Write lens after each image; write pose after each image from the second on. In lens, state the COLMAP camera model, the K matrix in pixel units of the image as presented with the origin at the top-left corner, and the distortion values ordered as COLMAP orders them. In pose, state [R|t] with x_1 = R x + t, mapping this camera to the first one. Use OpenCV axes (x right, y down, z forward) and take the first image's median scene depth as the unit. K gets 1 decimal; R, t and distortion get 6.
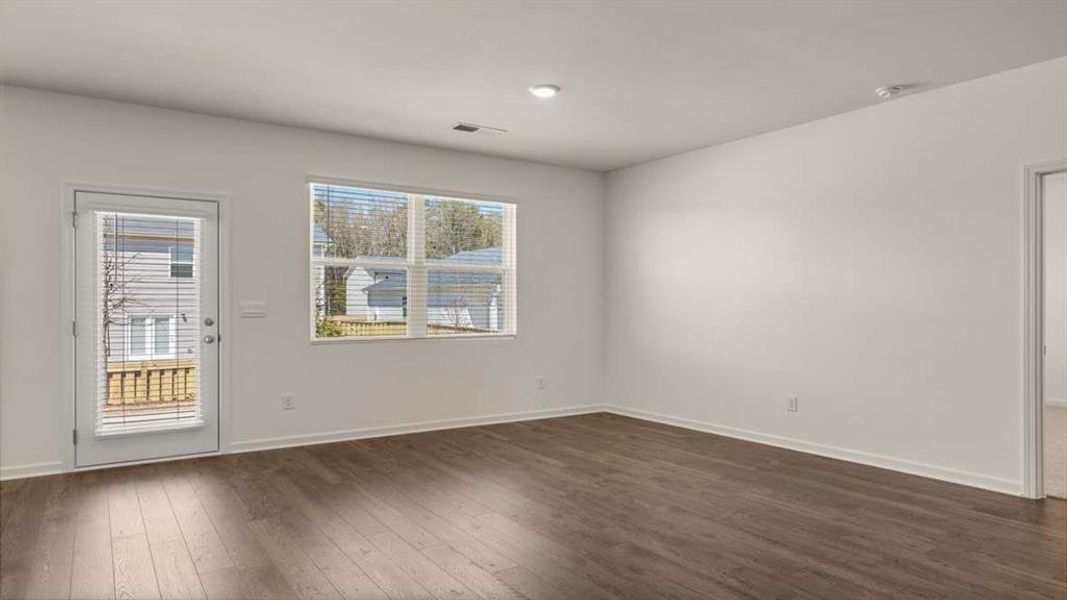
lens RADIAL K [[672.8, 0, 533.5], [0, 672.8, 300.0], [0, 0, 1]] dist [0.024072, -0.000550]
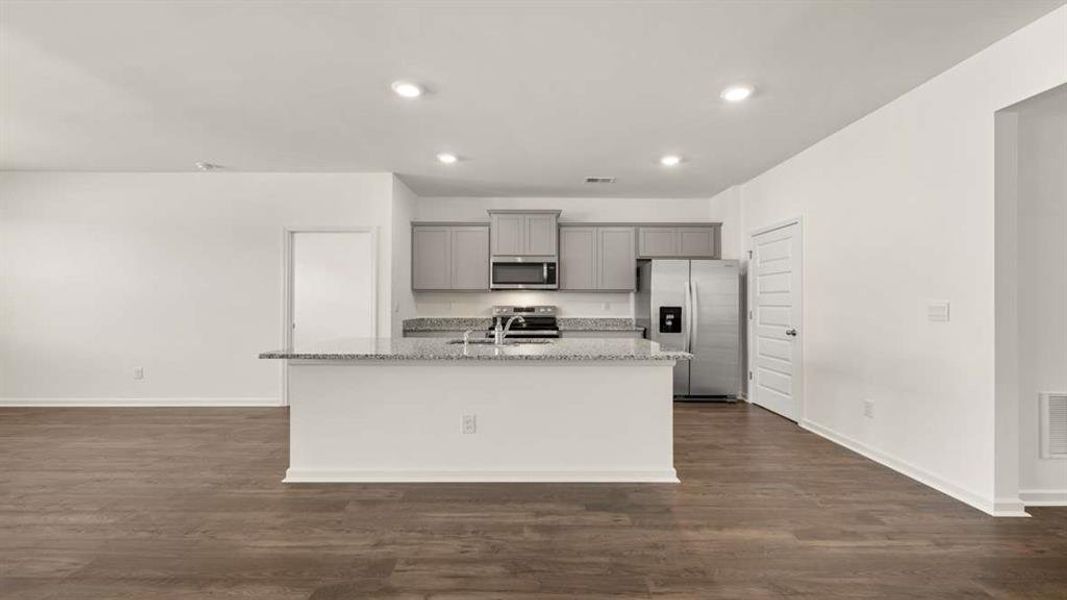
lens RADIAL K [[450.3, 0, 533.5], [0, 450.3, 300.0], [0, 0, 1]] dist [-0.000604, -0.000200]
pose [[0.554648, 0.005769, 0.832065, 0.068679], [-0.008473, 0.999963, -0.001285, -0.001642], [-0.832042, -0.006337, 0.554677, -0.194602]]
